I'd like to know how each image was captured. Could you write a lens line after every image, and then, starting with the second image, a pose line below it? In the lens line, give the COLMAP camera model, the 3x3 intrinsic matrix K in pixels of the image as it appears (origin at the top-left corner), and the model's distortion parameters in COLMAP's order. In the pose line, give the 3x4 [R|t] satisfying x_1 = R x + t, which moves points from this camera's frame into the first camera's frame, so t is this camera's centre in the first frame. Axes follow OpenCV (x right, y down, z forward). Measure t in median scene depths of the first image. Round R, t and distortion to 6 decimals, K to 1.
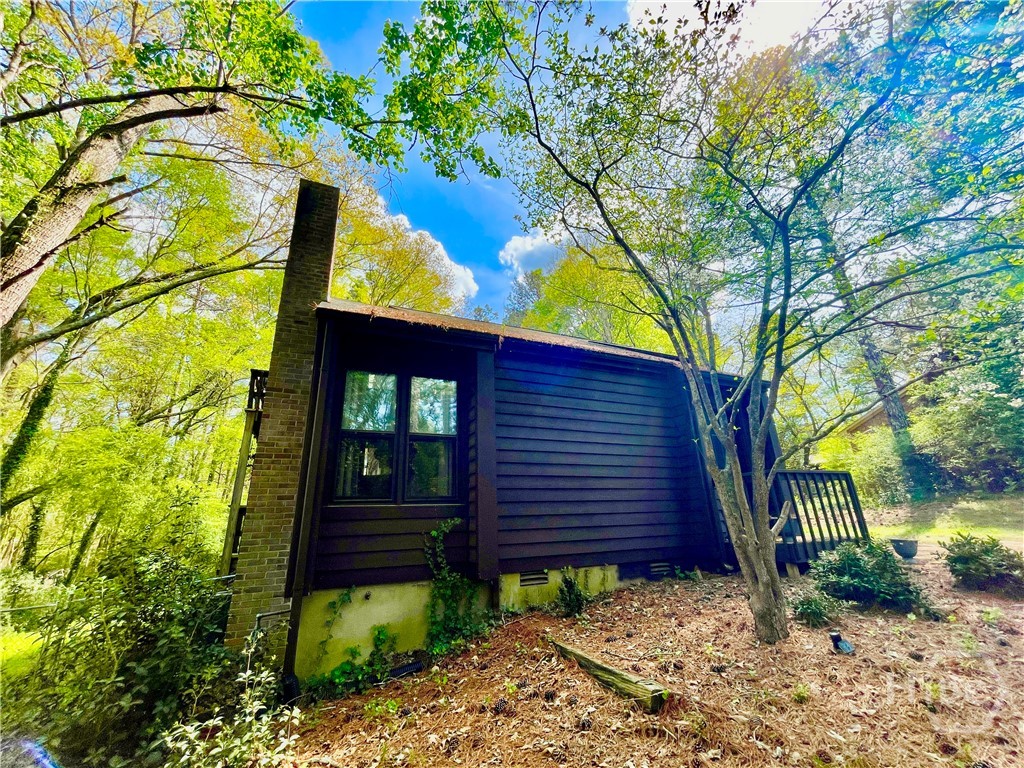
lens RADIAL K [[412.3, 0, 510.9], [0, 412.3, 380.9], [0, 0, 1]] dist [0.000022, -0.000016]
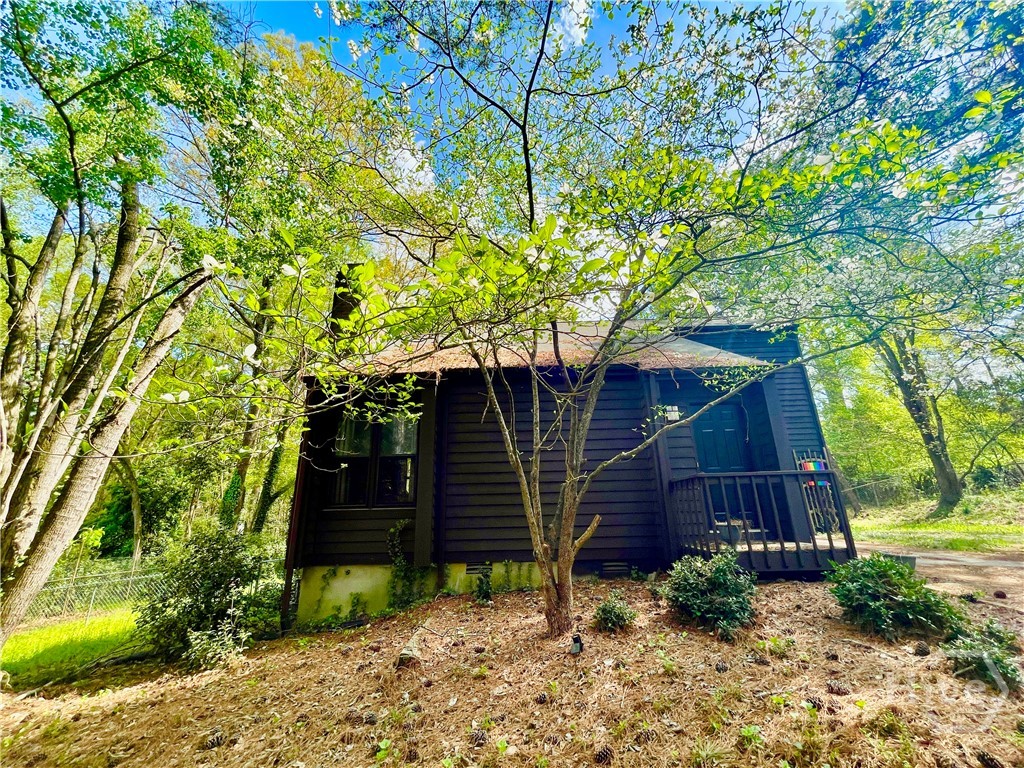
lens RADIAL K [[412.3, 0, 512.8], [0, 412.3, 387.8], [0, 0, 1]] dist [0.000022, -0.000016]
pose [[0.891702, -0.120291, -0.436345, 0.812814], [0.144499, 0.989247, 0.022581, -0.061011], [0.428937, -0.083187, 0.899496, 0.004638]]
